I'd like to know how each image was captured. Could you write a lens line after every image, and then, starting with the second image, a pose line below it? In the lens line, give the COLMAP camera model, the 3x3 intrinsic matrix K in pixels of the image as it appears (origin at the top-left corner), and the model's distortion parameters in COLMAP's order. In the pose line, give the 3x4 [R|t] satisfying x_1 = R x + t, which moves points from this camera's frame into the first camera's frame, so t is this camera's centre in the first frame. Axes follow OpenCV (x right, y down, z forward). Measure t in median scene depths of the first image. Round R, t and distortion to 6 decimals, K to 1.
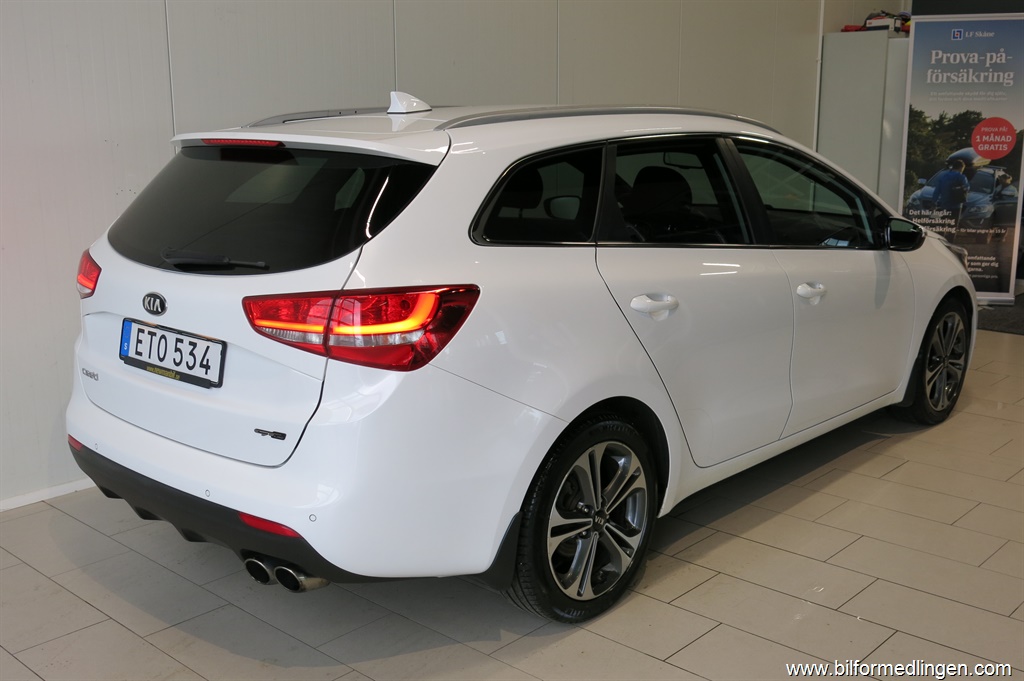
lens RADIAL K [[1077.7, 0, 512.0], [0, 1077.7, 340.5], [0, 0, 1]] dist [-0.005922, -0.010561]
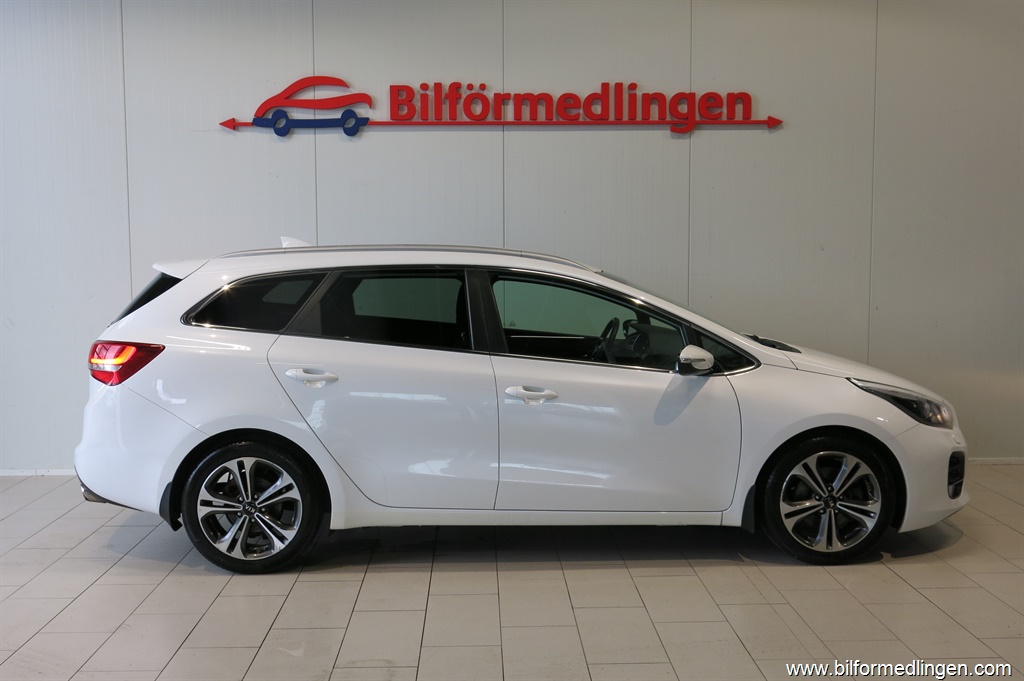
lens RADIAL K [[1077.7, 0, 512.0], [0, 1077.7, 340.5], [0, 0, 1]] dist [-0.005922, -0.010561]
pose [[0.695856, 0.064213, -0.715305, 1.411962], [-0.152342, 0.986527, -0.059639, -0.035856], [0.701838, 0.150471, 0.696263, 0.148649]]
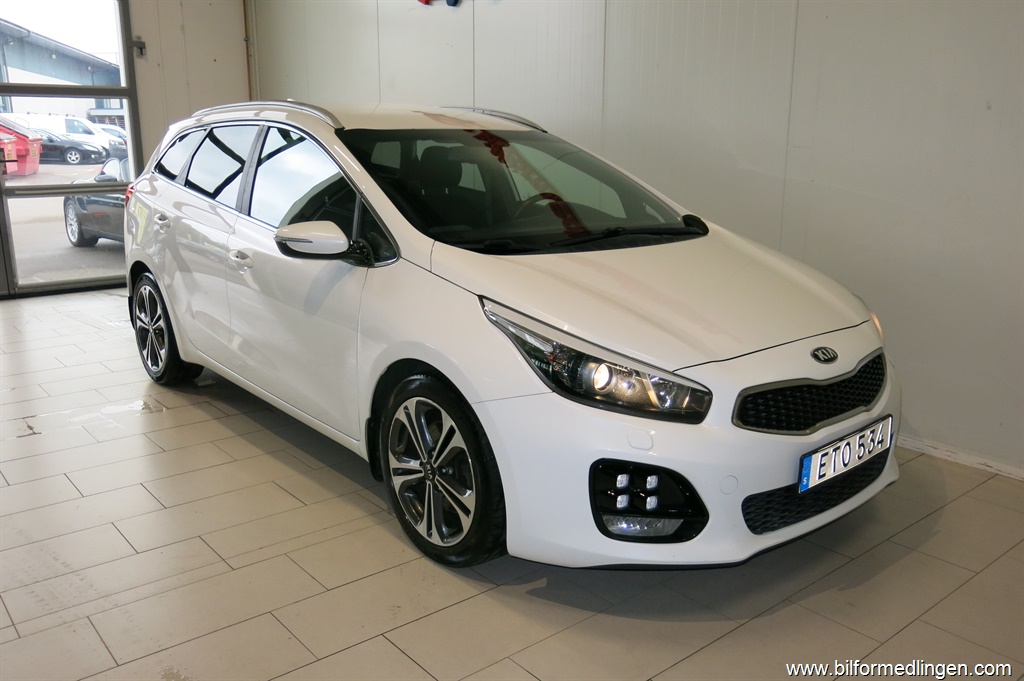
lens RADIAL K [[857.5, 0, 512.0], [0, 857.5, 340.5], [0, 0, 1]] dist [-0.007302, -0.001455]
pose [[-0.133427, 0.229682, -0.964076, 1.402345], [-0.219328, 0.941810, 0.254732, -0.319656], [0.966484, 0.245438, -0.075287, 1.690740]]
